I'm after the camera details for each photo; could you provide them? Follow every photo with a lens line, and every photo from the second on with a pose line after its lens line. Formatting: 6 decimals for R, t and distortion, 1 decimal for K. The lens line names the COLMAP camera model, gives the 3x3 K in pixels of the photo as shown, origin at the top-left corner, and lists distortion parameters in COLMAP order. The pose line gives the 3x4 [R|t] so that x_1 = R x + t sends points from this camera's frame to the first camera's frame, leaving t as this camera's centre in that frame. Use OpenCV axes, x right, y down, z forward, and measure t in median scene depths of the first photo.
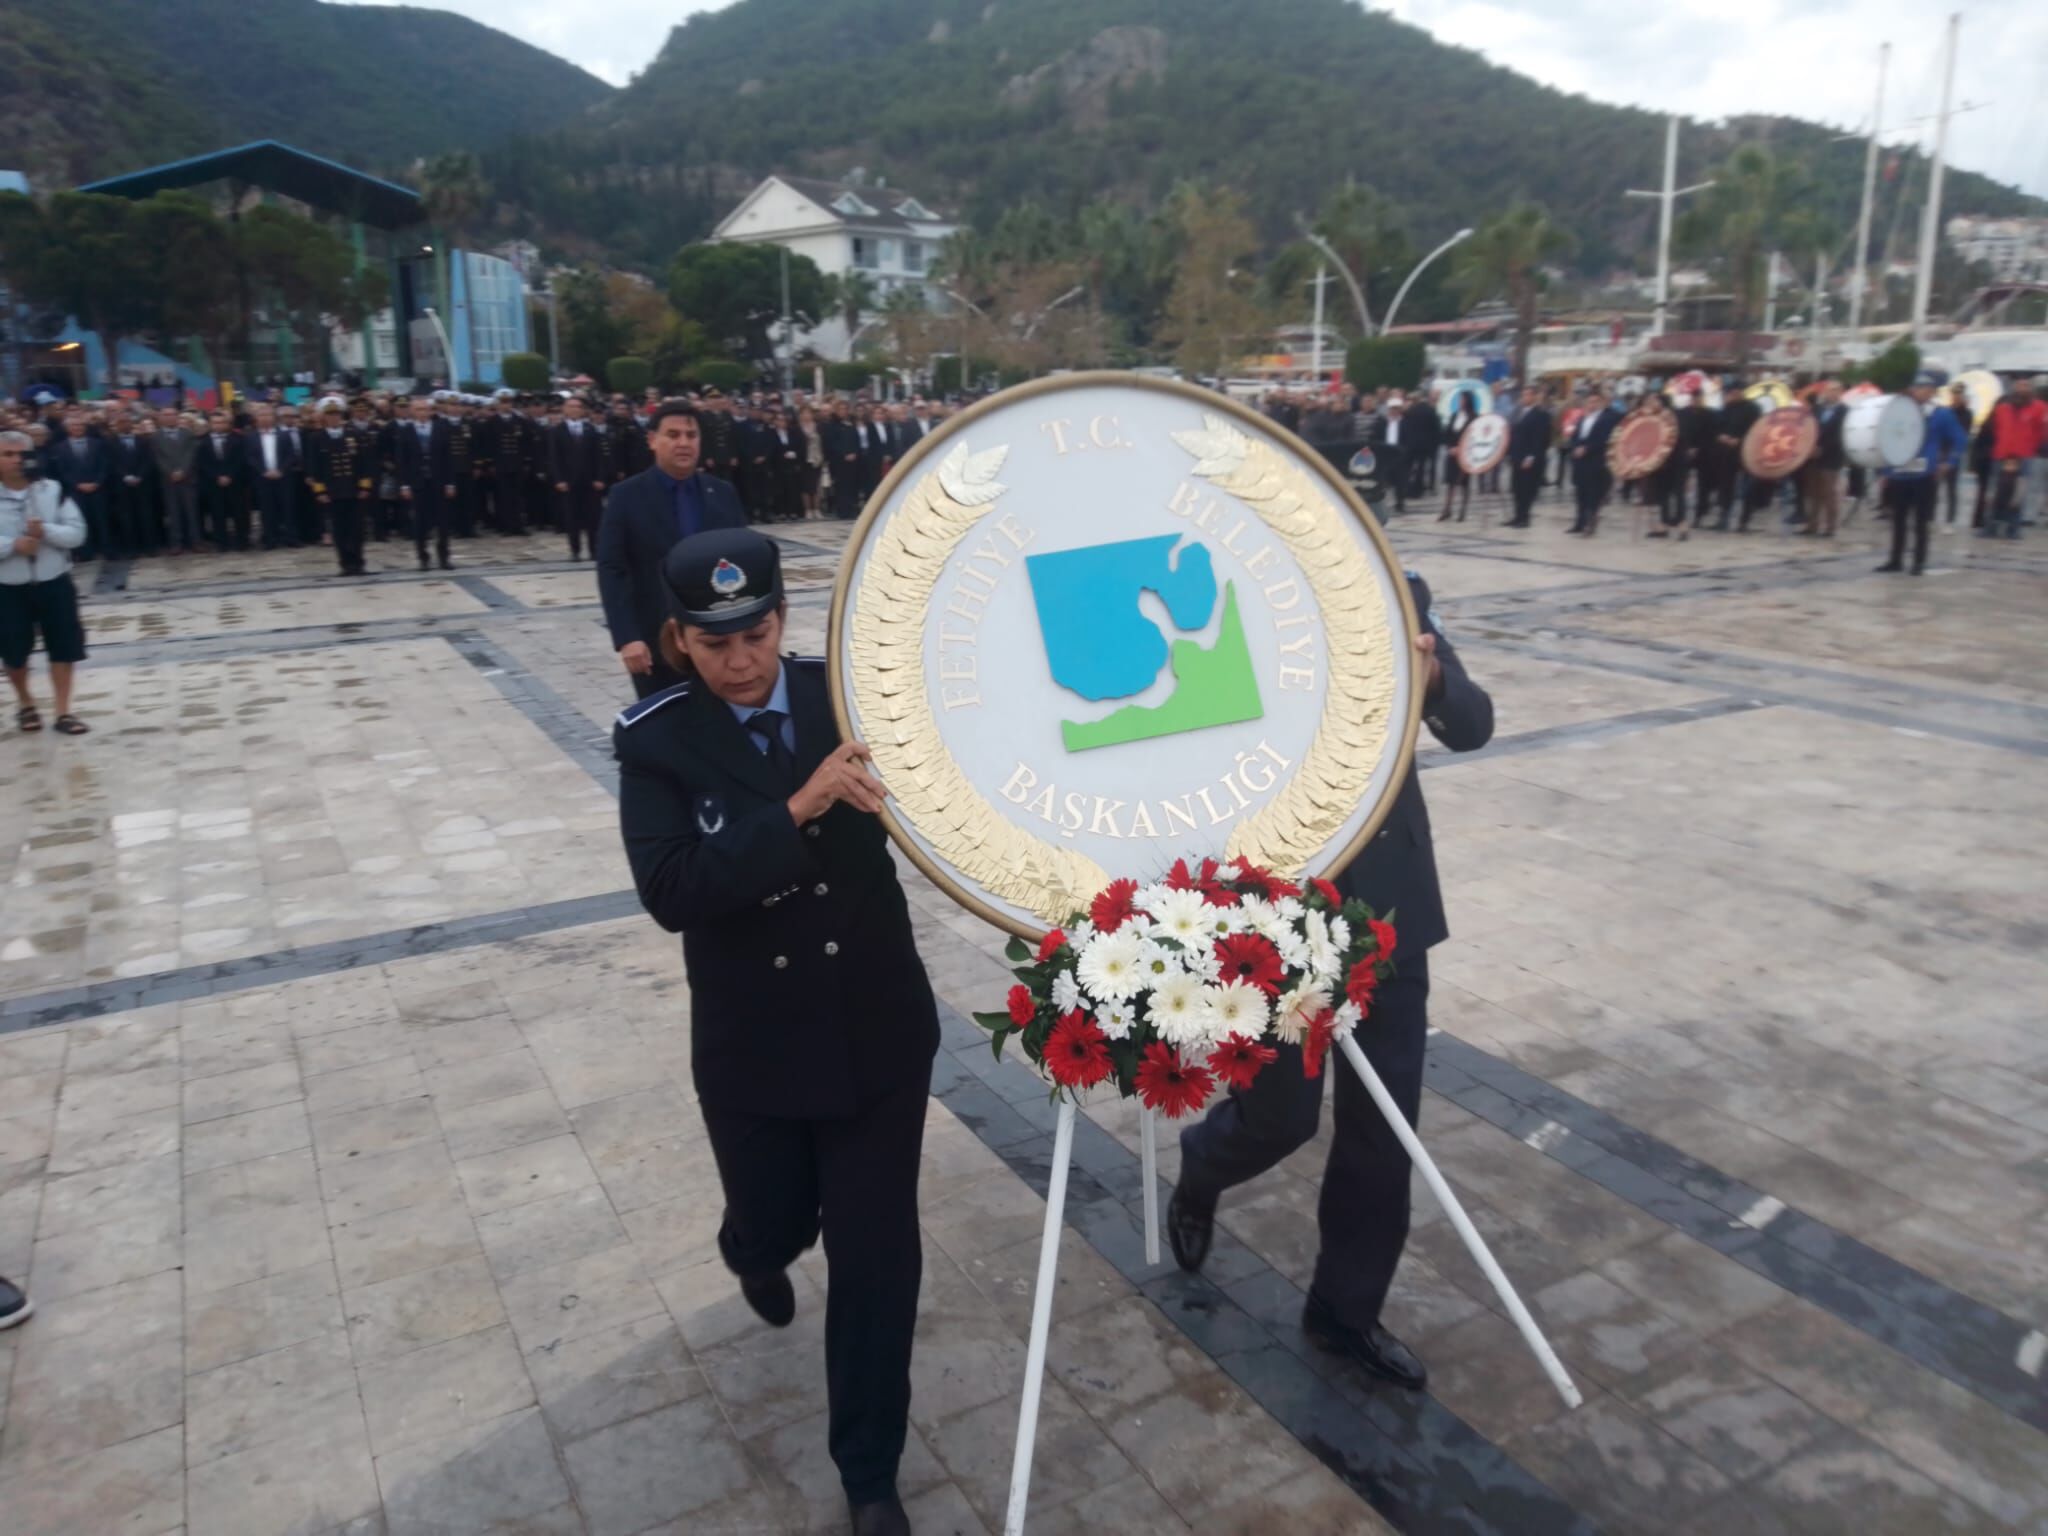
lens RADIAL K [[1485.0, 0, 1075.2], [0, 1485.0, 740.9], [0, 0, 1]] dist [0.102228, -0.164832]
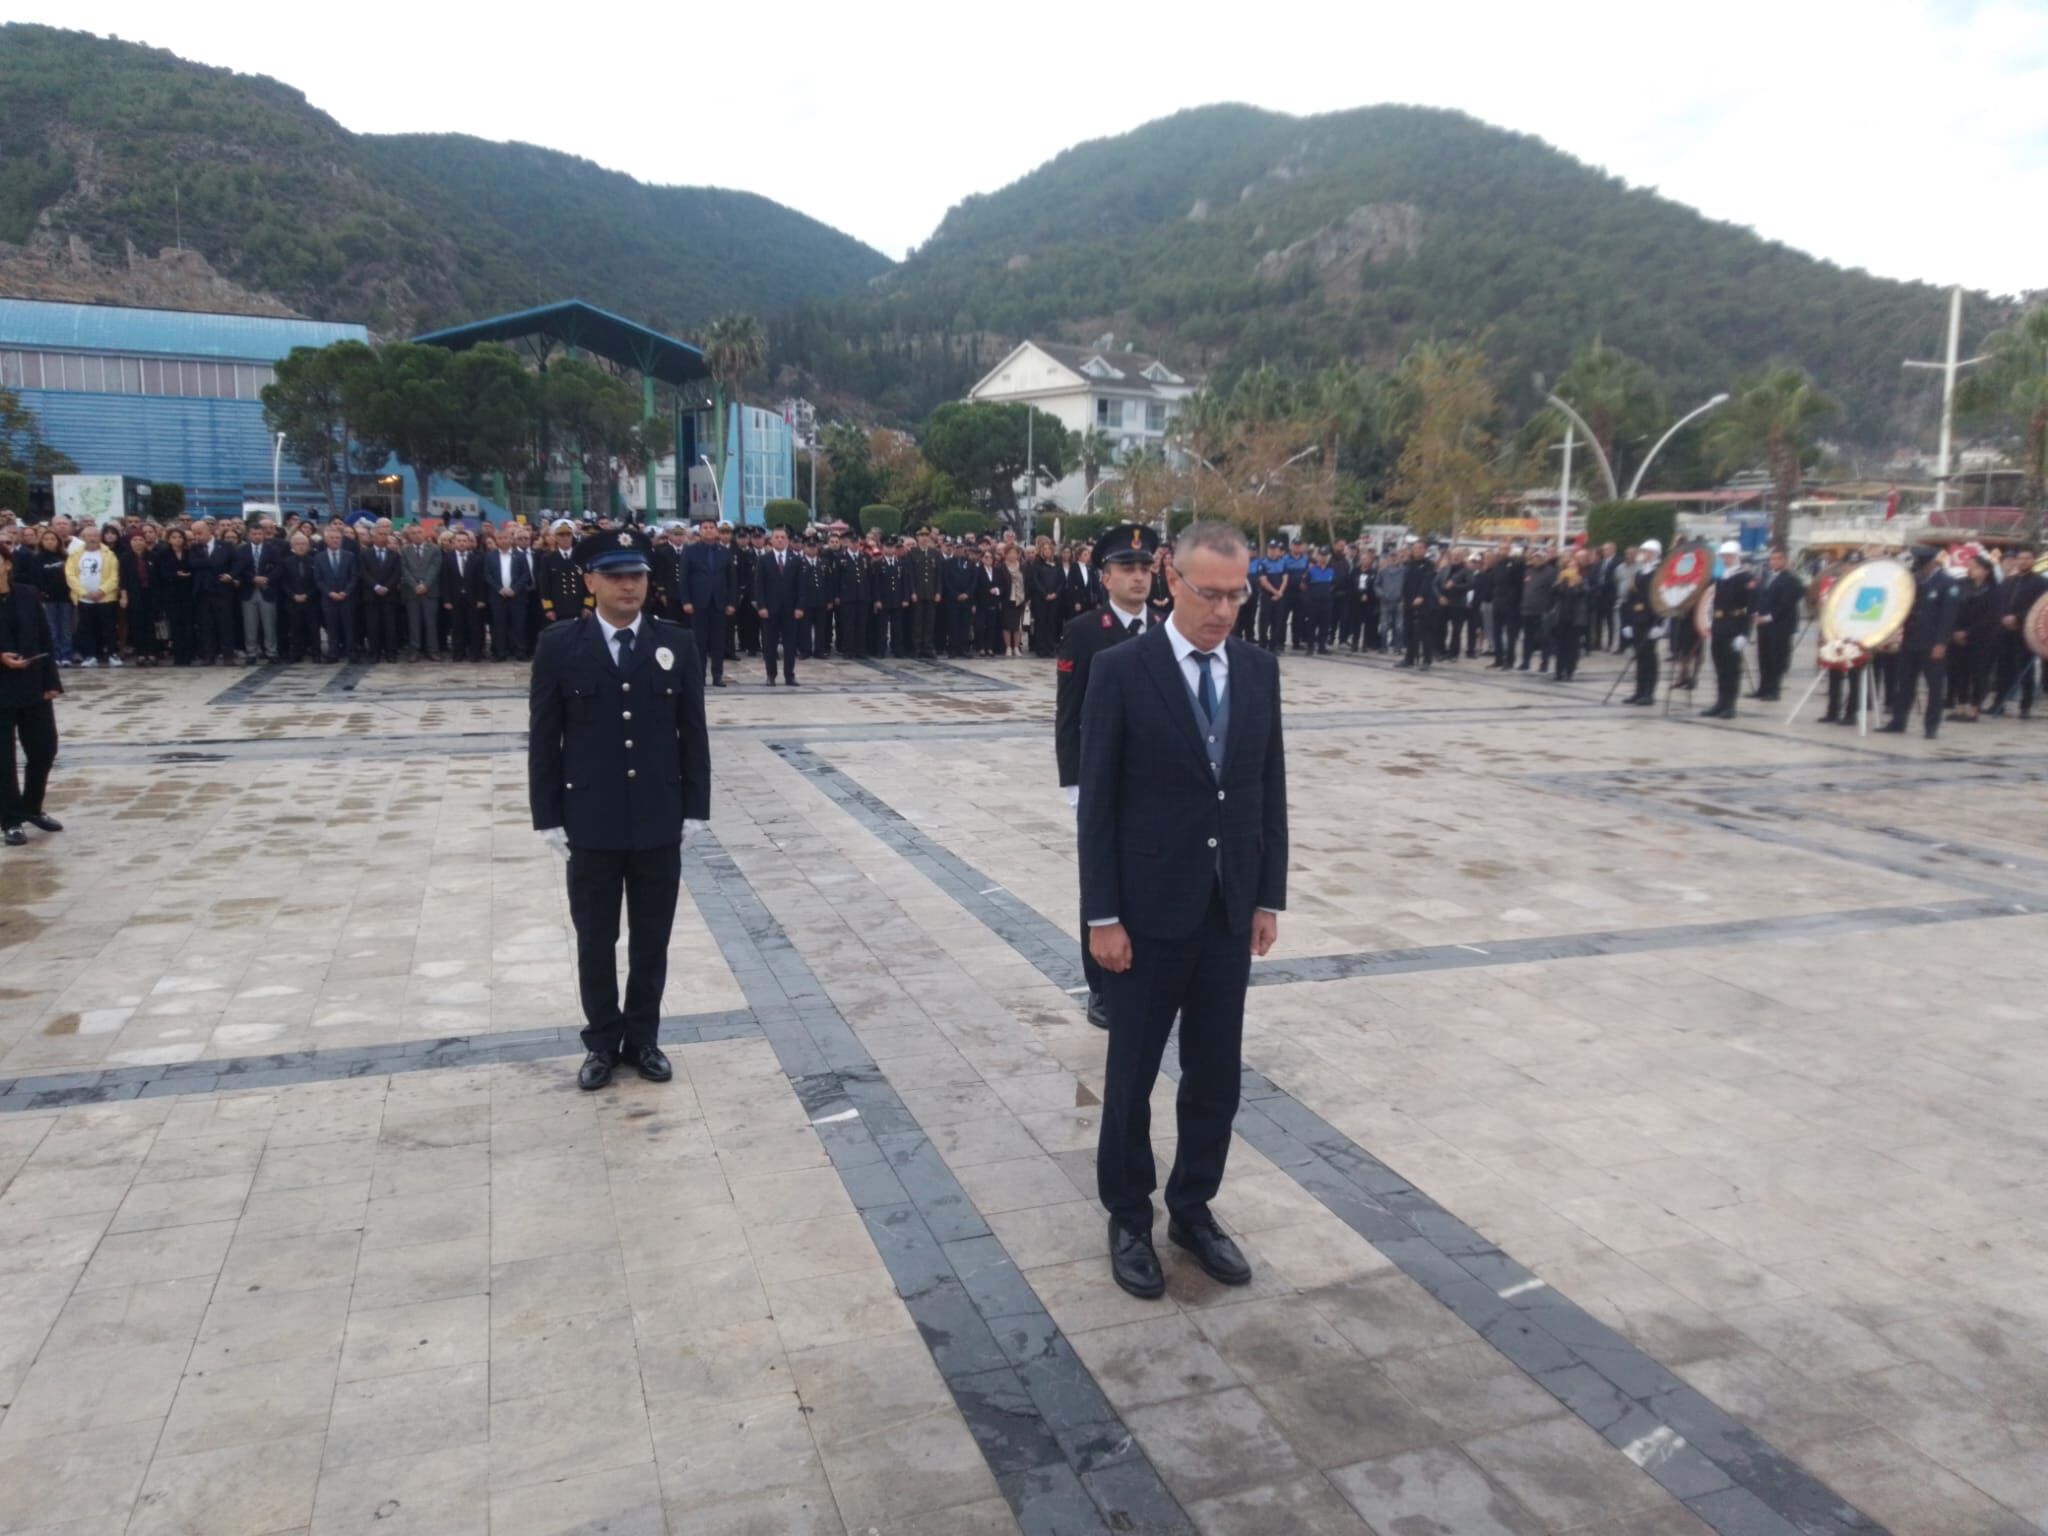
lens RADIAL K [[1481.2, 0, 1052.9], [0, 1481.2, 757.6], [0, 0, 1]] dist [0.106219, -0.163227]
pose [[0.984788, 0.056848, -0.164200, 0.030330], [-0.071330, 0.993936, -0.083683, 0.000106], [0.158447, 0.094122, 0.982871, 0.042328]]
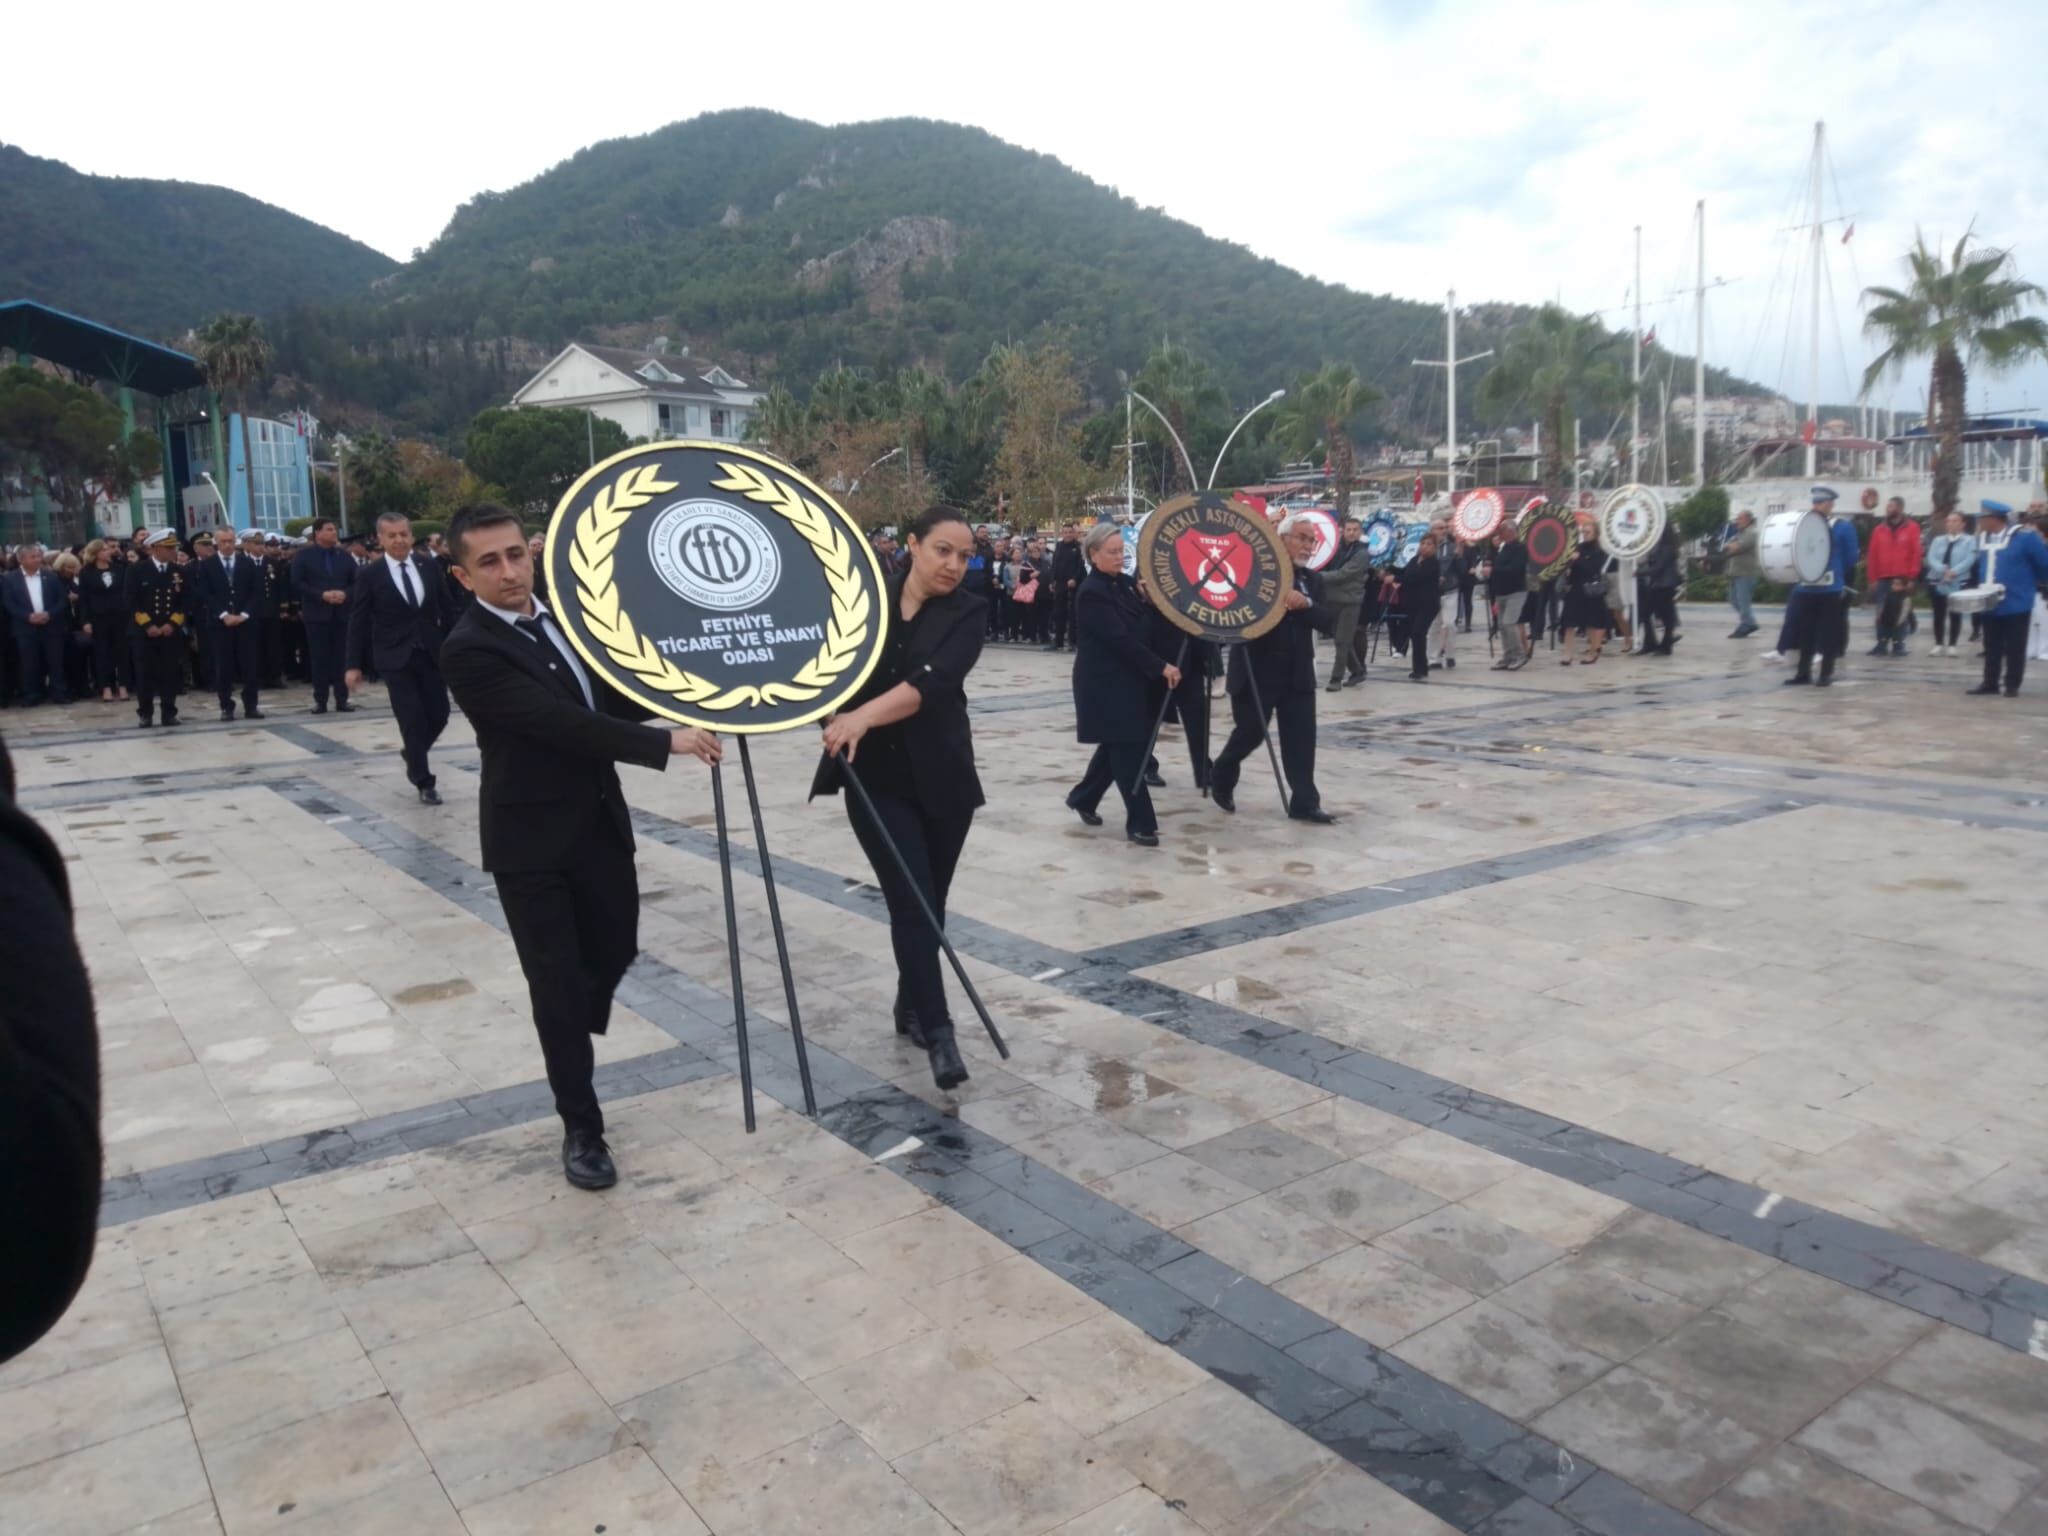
lens RADIAL K [[1478.5, 0, 1064.6], [0, 1478.5, 757.0], [0, 0, 1]] dist [0.111063, -0.173965]
pose [[0.992209, -0.026417, 0.121753, -0.058738], [0.038032, 0.994838, -0.094084, 0.009460], [-0.118639, 0.097981, 0.988091, 0.082613]]
